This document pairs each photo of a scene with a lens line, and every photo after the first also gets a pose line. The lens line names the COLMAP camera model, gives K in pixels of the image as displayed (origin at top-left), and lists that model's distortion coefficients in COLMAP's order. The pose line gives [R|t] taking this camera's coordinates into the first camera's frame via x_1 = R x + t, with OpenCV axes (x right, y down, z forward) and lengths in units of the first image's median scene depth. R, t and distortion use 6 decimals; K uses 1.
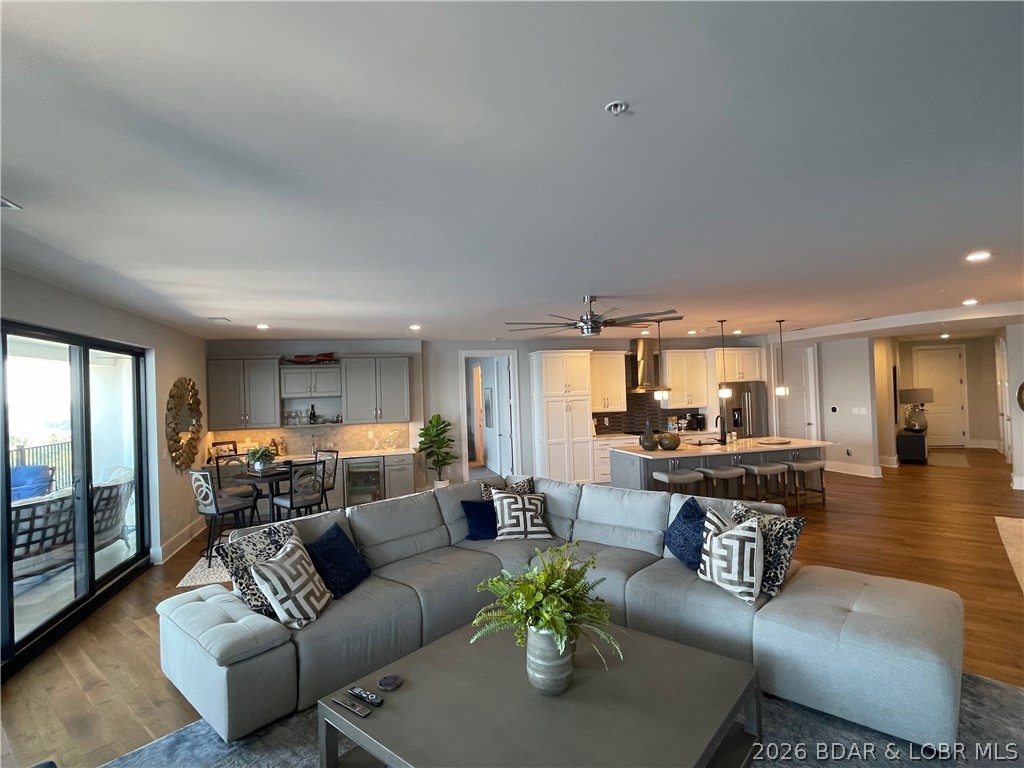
lens RADIAL K [[516.5, 0, 508.5], [0, 516.5, 385.8], [0, 0, 1]] dist [-0.001324, -0.000487]
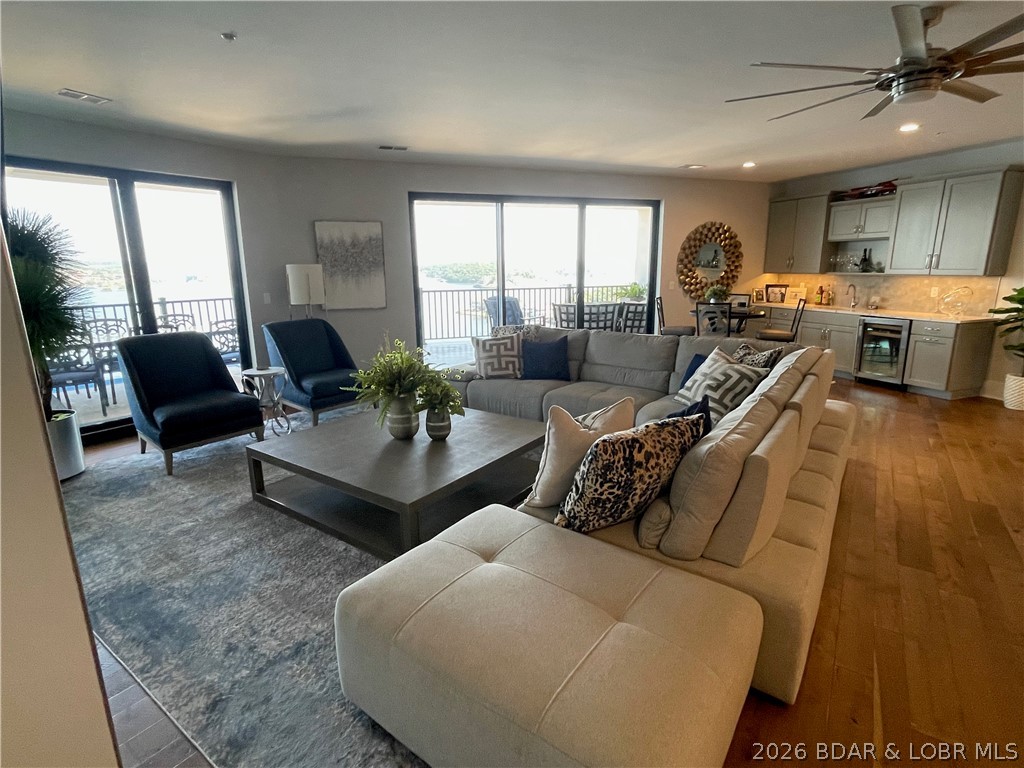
lens RADIAL K [[516.5, 0, 508.5], [0, 516.5, 385.8], [0, 0, 1]] dist [-0.001324, -0.000487]
pose [[0.094967, 0.258594, -0.961307, 0.436667], [0.019134, 0.965019, 0.261482, 0.021580], [0.995296, -0.043226, 0.086697, 0.348426]]
